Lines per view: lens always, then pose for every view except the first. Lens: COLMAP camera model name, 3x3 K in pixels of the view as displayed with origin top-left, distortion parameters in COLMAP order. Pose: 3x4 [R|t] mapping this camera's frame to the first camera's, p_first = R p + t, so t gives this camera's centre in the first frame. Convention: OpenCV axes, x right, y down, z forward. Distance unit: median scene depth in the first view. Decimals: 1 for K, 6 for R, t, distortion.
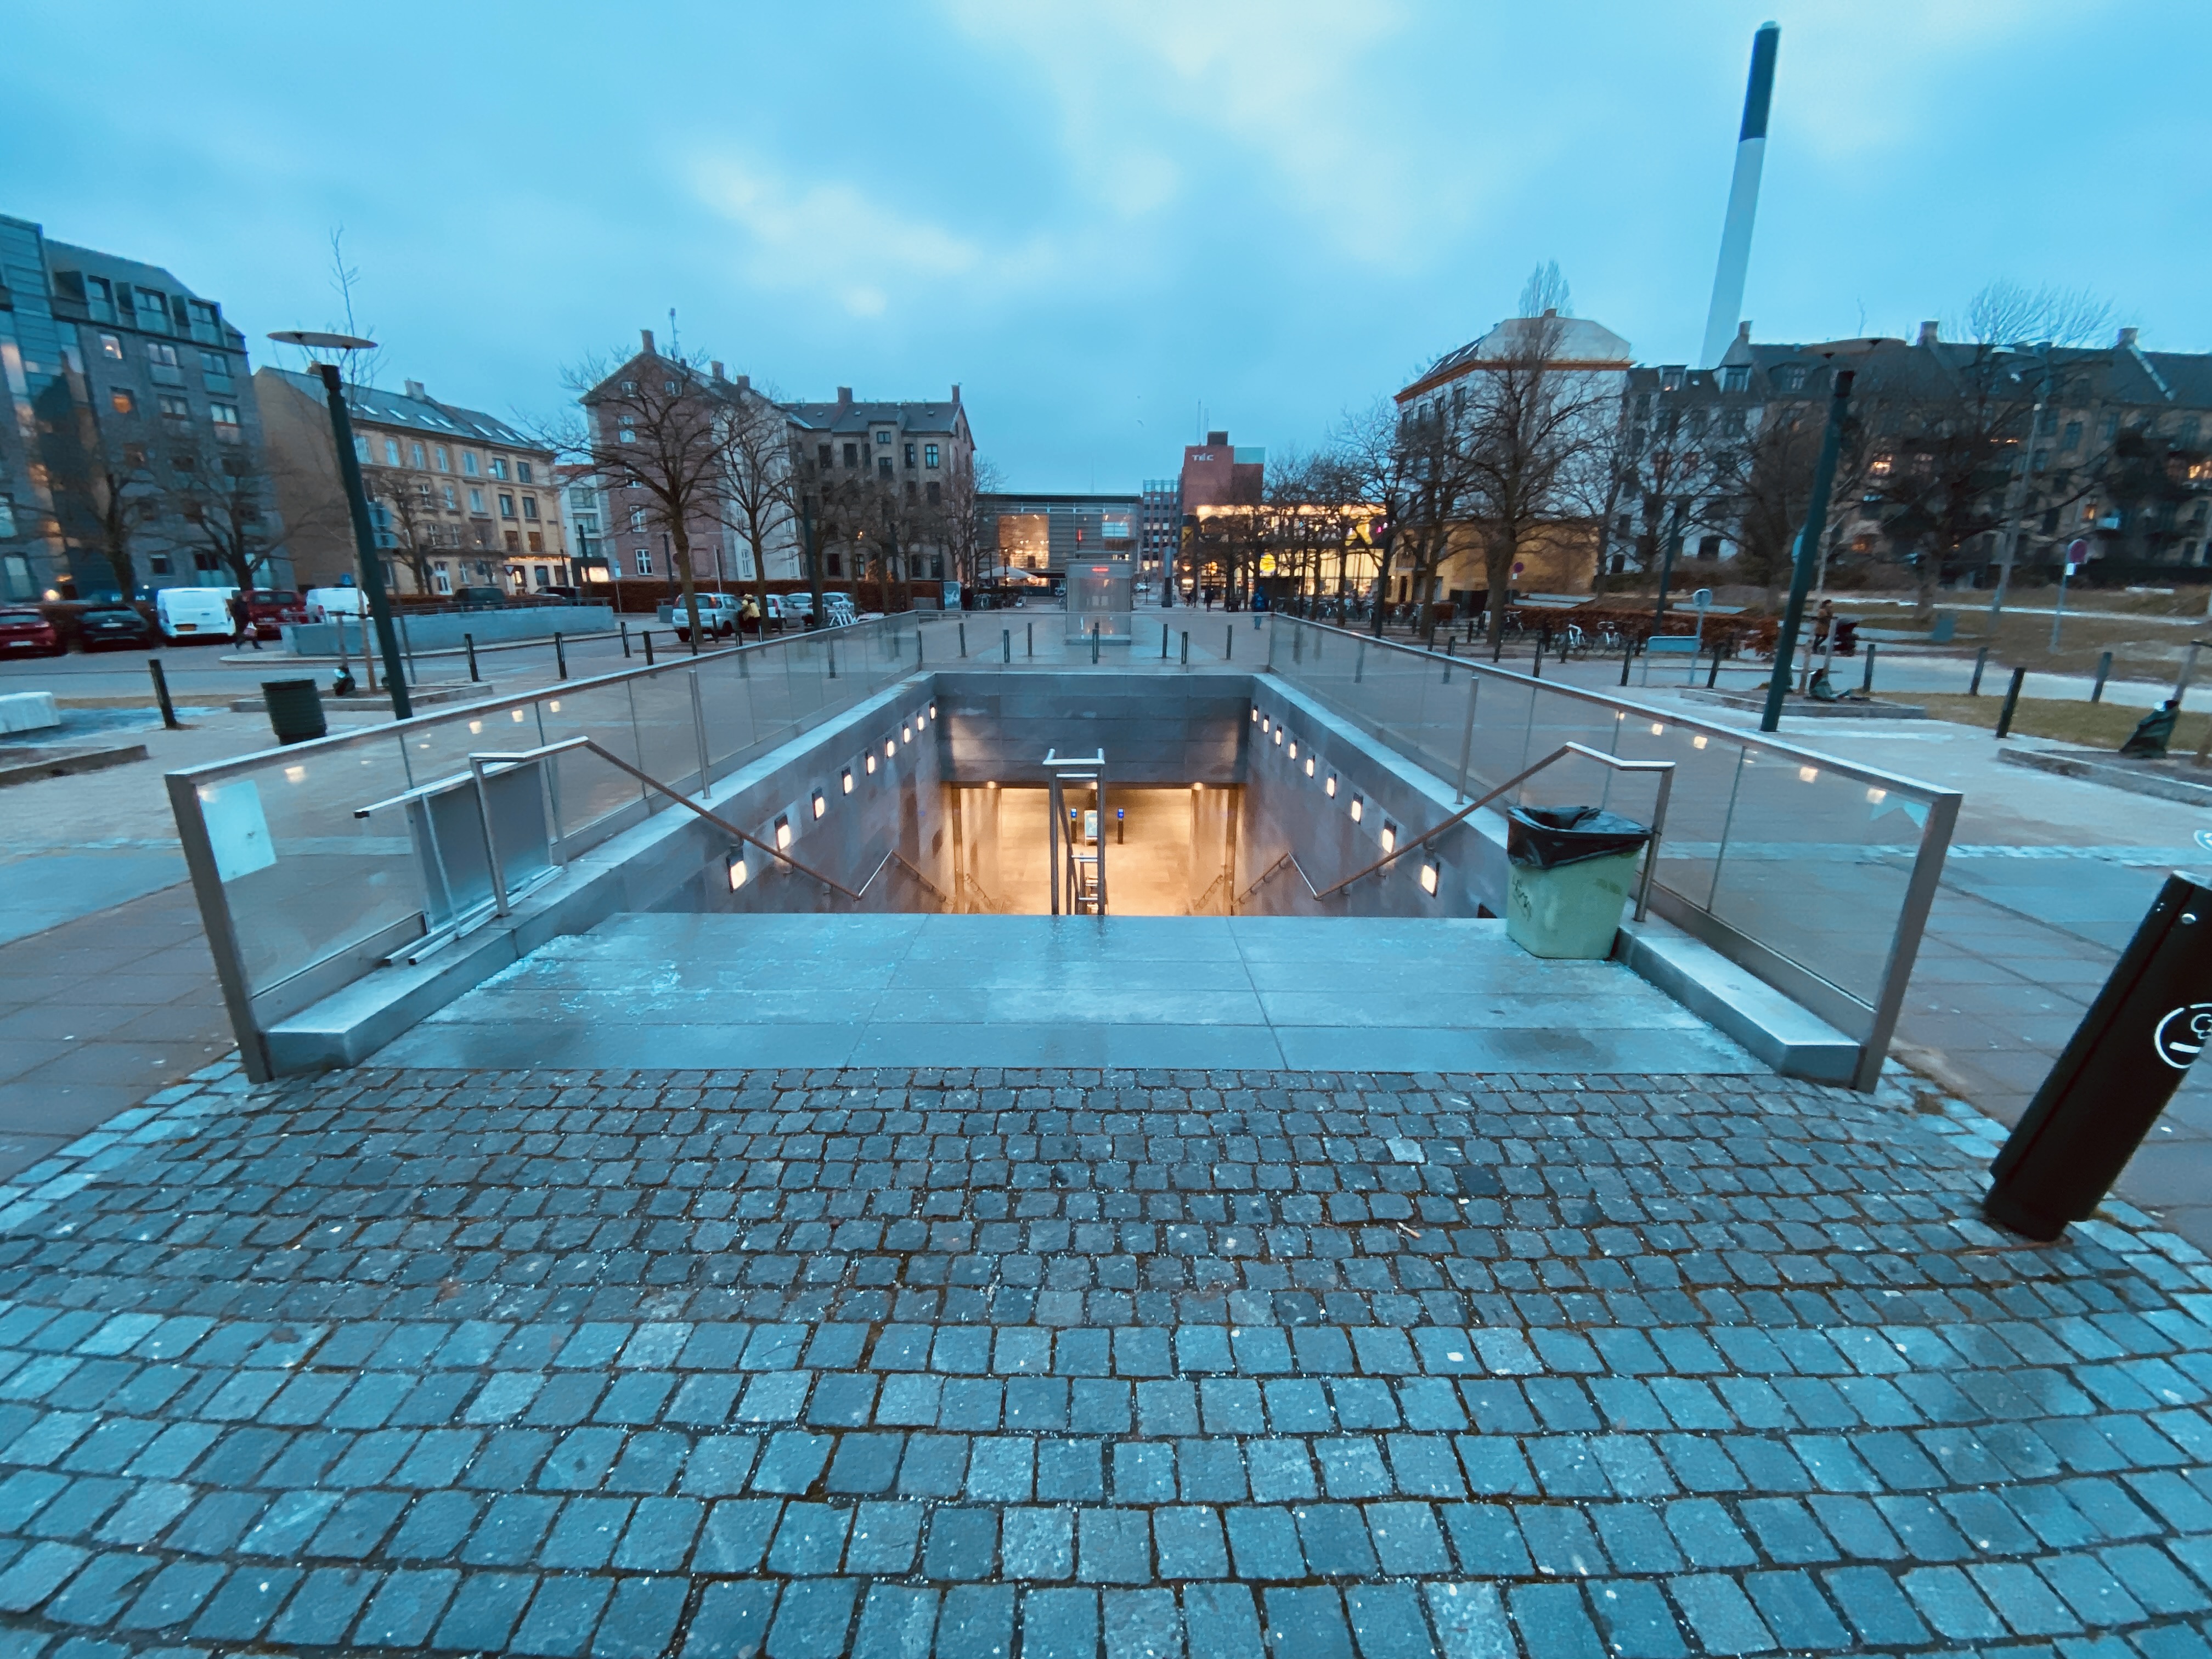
lens RADIAL K [[887.8, 0, 1100.0], [0, 887.8, 832.4], [0, 0, 1]] dist [0.038720, -0.033422]
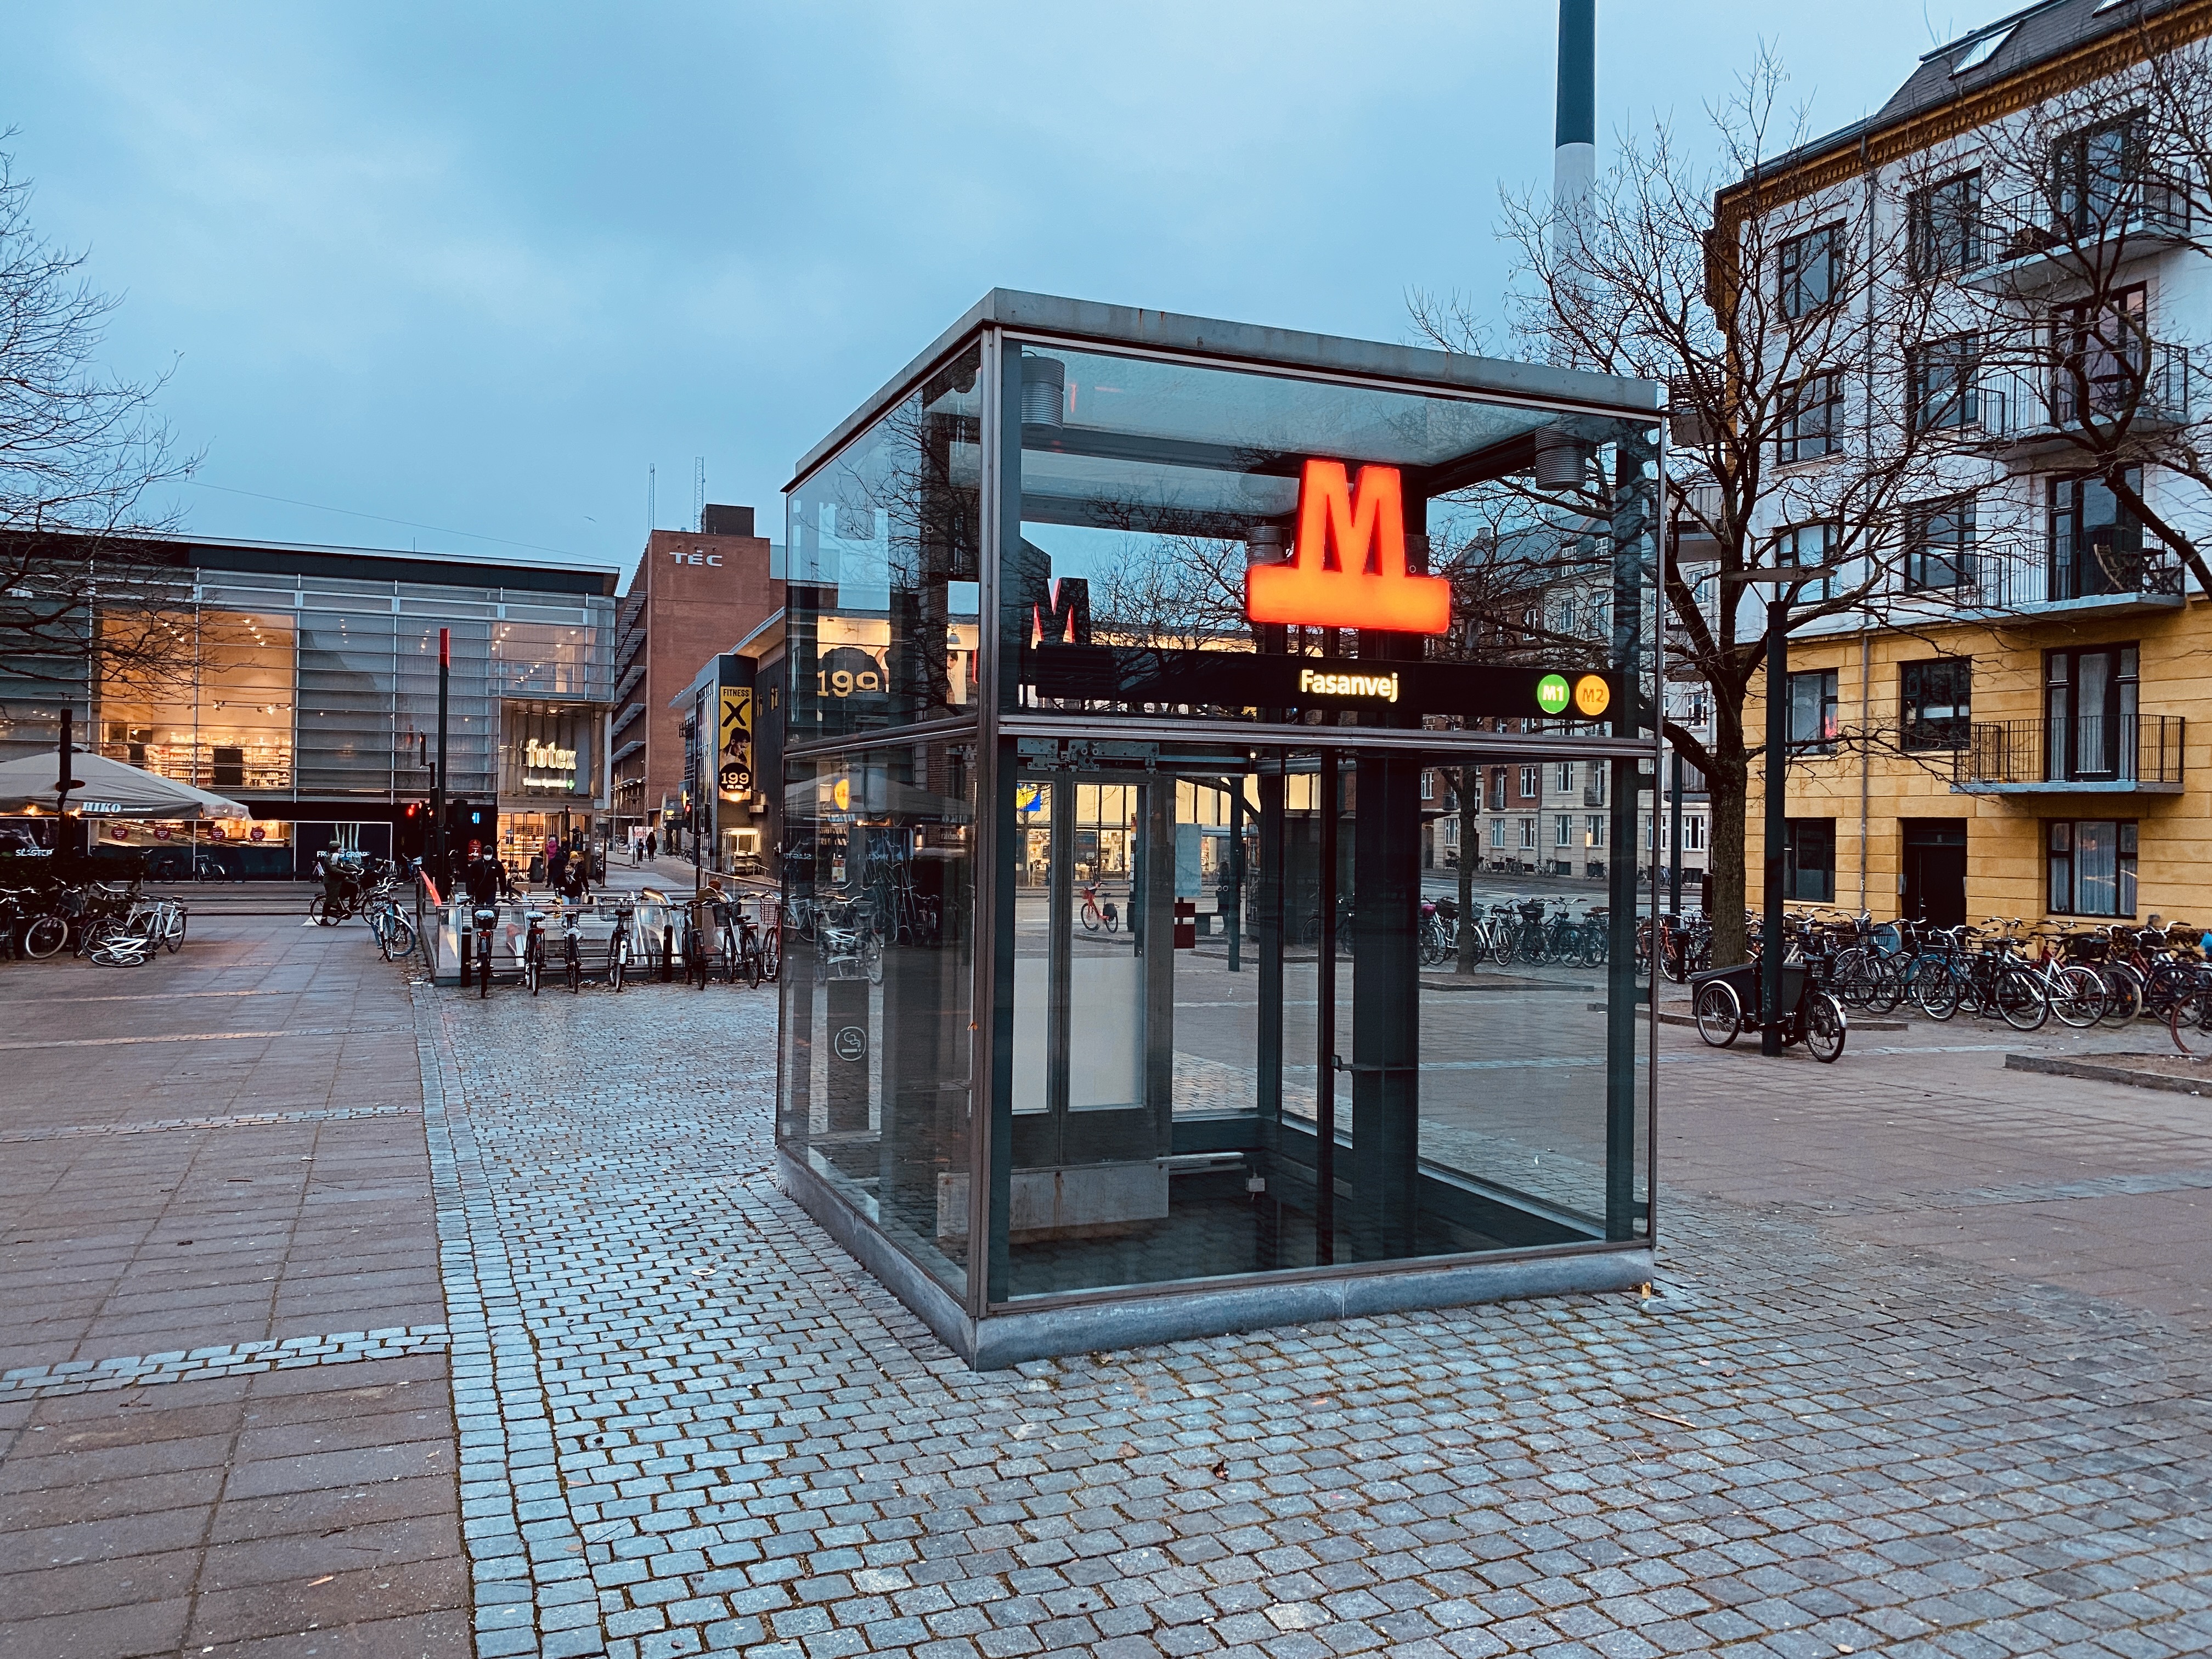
lens RADIAL K [[1654.3, 0, 1106.0], [0, 1654.3, 829.5], [0, 0, 1]] dist [0.003991, 0.001997]
pose [[0.915886, 0.004039, 0.401419, -0.030098], [0.106910, 0.961382, -0.253602, -0.109919], [-0.386941, 0.275186, 0.880085, 0.397272]]
